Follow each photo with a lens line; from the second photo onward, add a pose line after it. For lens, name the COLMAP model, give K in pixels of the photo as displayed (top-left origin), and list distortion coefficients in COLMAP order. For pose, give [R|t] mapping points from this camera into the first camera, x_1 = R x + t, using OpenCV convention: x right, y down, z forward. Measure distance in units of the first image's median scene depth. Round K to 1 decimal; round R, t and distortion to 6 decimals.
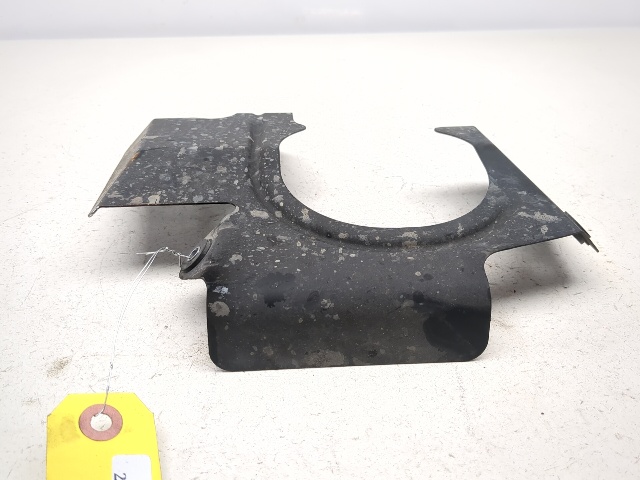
lens RADIAL K [[591.9, 0, 321.0], [0, 591.9, 238.8], [0, 0, 1]] dist [-0.033613, 0.000000]
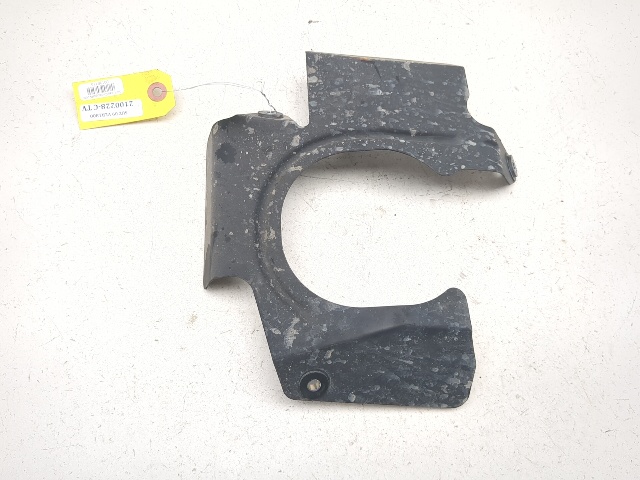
lens RADIAL K [[591.9, 0, 316.5], [0, 591.9, 236.8], [0, 0, 1]] dist [-0.033613, 0.000000]
pose [[-0.025689, 0.910013, -0.413784, 0.687283], [-0.622500, 0.309313, 0.718902, -1.009322], [0.782198, 0.276048, 0.558537, 0.278699]]
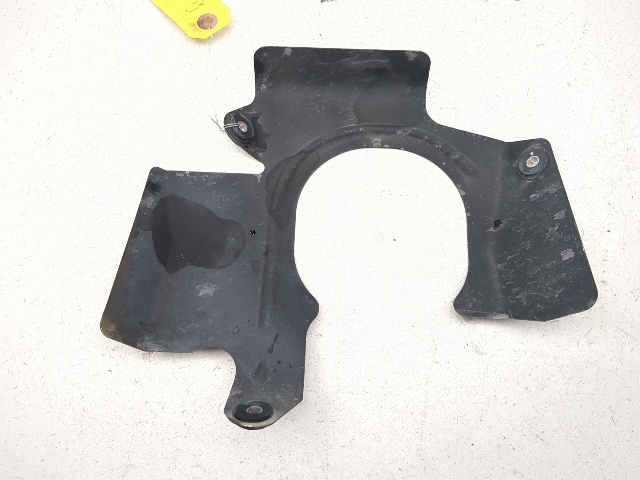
lens RADIAL K [[591.9, 0, 320.0], [0, 591.9, 237.9], [0, 0, 1]] dist [-0.033613, 0.000000]
pose [[-0.134102, 0.938934, -0.316891, 0.431198], [-0.509199, 0.209046, 0.834875, -1.061327], [0.850137, 0.273319, 0.450070, 0.545013]]
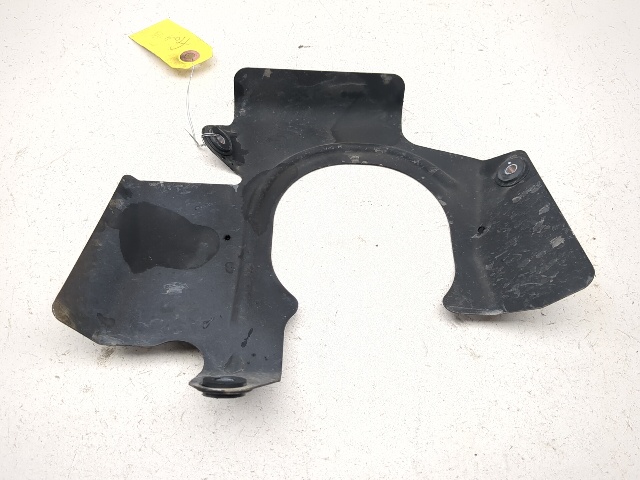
lens RADIAL K [[591.9, 0, 320.6], [0, 591.9, 235.9], [0, 0, 1]] dist [-0.033613, 0.000000]
pose [[-0.109423, 0.814135, -0.570272, 0.704598], [-0.550436, 0.428091, 0.716770, -0.892417], [0.827676, 0.392329, 0.401286, 0.667300]]
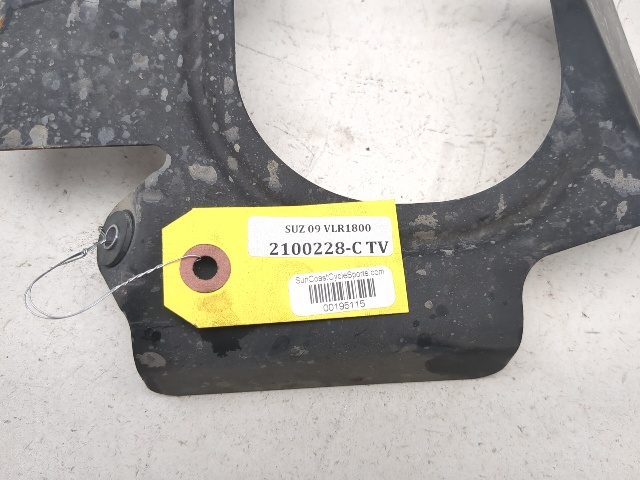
lens RADIAL K [[591.9, 0, 318.2], [0, 591.9, 238.0], [0, 0, 1]] dist [-0.033613, 0.000000]
pose [[0.999442, 0.027926, 0.018332, 0.013778], [-0.033323, 0.795033, 0.605650, -0.371433], [0.002339, -0.605922, 0.795520, 0.416659]]
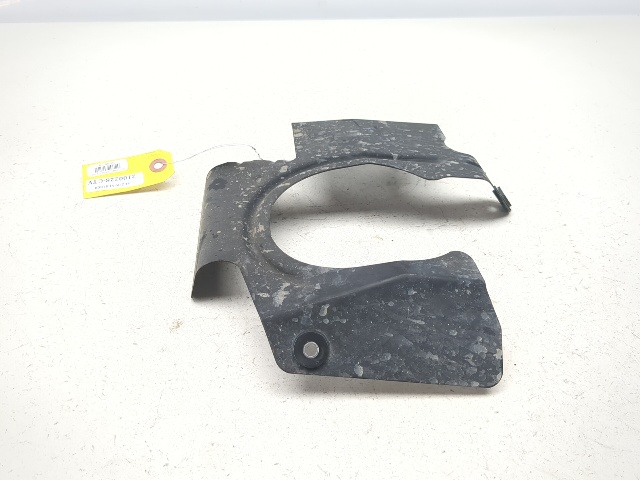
lens RADIAL K [[591.9, 0, 316.4], [0, 591.9, 233.2], [0, 0, 1]] dist [-0.033613, 0.000000]
pose [[0.013071, 0.568420, -0.822635, 1.203123], [-0.540205, 0.696324, 0.472559, -0.669085], [0.841432, 0.438214, 0.316165, 0.634573]]
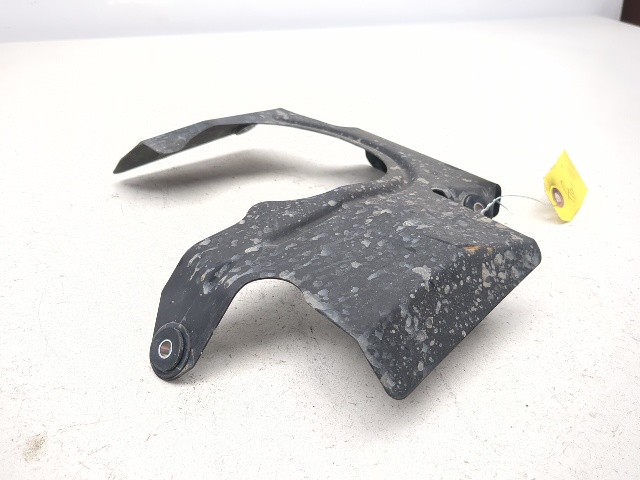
lens RADIAL K [[591.9, 0, 292.8], [0, 591.9, 249.5], [0, 0, 1]] dist [-0.033613, 0.000000]
pose [[-0.601728, -0.464322, 0.649867, -0.772023], [0.365720, 0.563168, 0.741006, -0.930102], [-0.710051, 0.683554, -0.169063, 1.438855]]
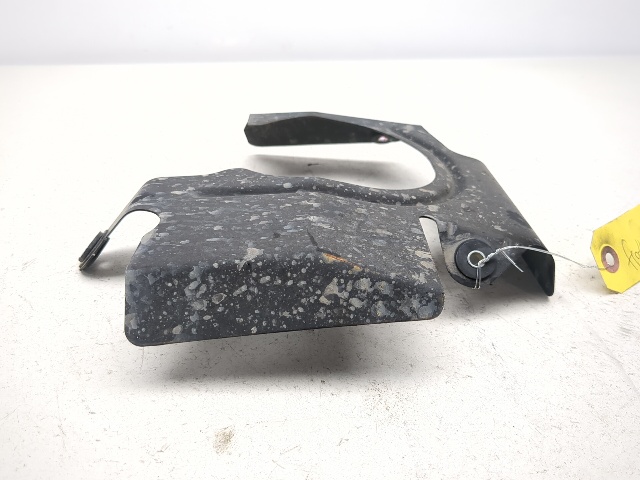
lens RADIAL K [[591.9, 0, 317.1], [0, 591.9, 239.8], [0, 0, 1]] dist [-0.033613, 0.000000]
pose [[0.073909, -0.485073, 0.871345, -1.025032], [0.471519, 0.786900, 0.398068, -0.495058], [-0.878753, 0.381434, 0.286881, 0.866714]]
